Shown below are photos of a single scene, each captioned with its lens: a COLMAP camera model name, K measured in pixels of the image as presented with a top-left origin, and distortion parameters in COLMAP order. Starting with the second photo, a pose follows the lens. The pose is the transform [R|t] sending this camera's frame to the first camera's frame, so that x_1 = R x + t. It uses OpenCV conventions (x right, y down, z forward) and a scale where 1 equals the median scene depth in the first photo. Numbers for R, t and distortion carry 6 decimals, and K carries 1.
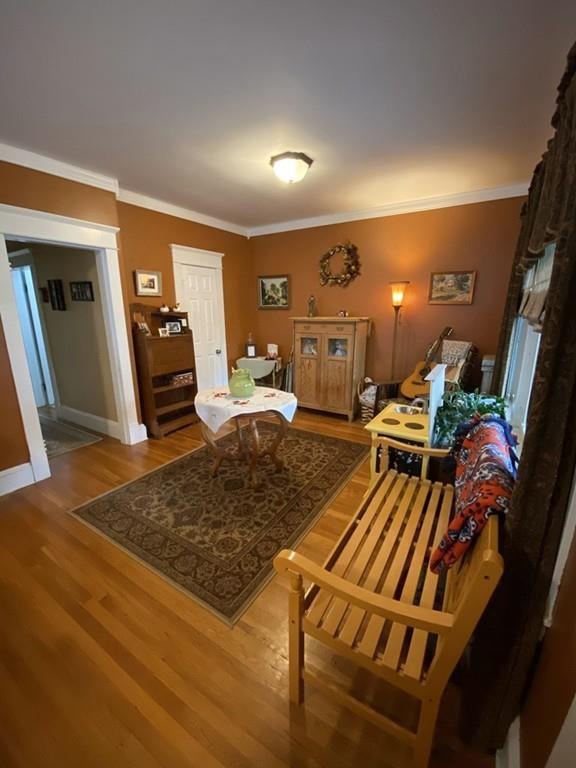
lens RADIAL K [[318.0, 0, 288.0], [0, 318.0, 384.6], [0, 0, 1]] dist [-0.001961, -0.000192]
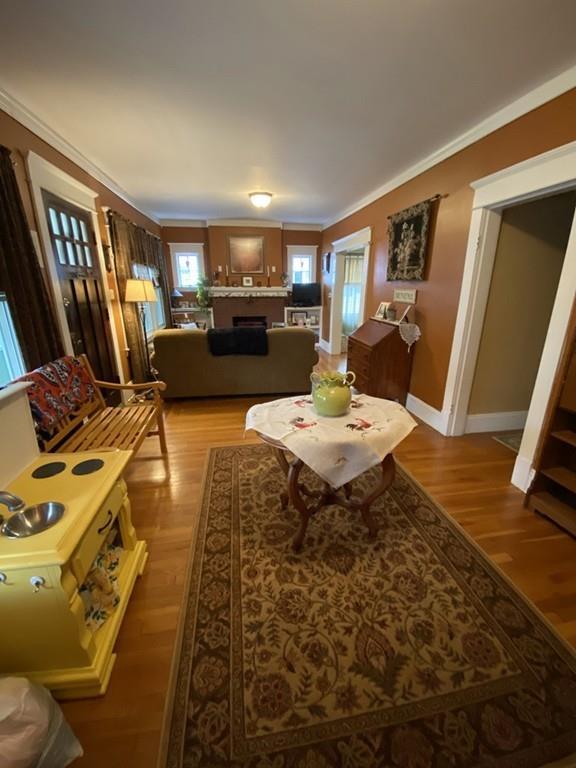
lens RADIAL K [[318.0, 0, 288.2], [0, 318.0, 383.2], [0, 0, 1]] dist [-0.001961, -0.000192]
pose [[-0.755453, 0.207963, -0.621323, 0.323131], [-0.149230, 0.868754, 0.472226, -0.315593], [0.637982, 0.449465, -0.625268, 1.328219]]
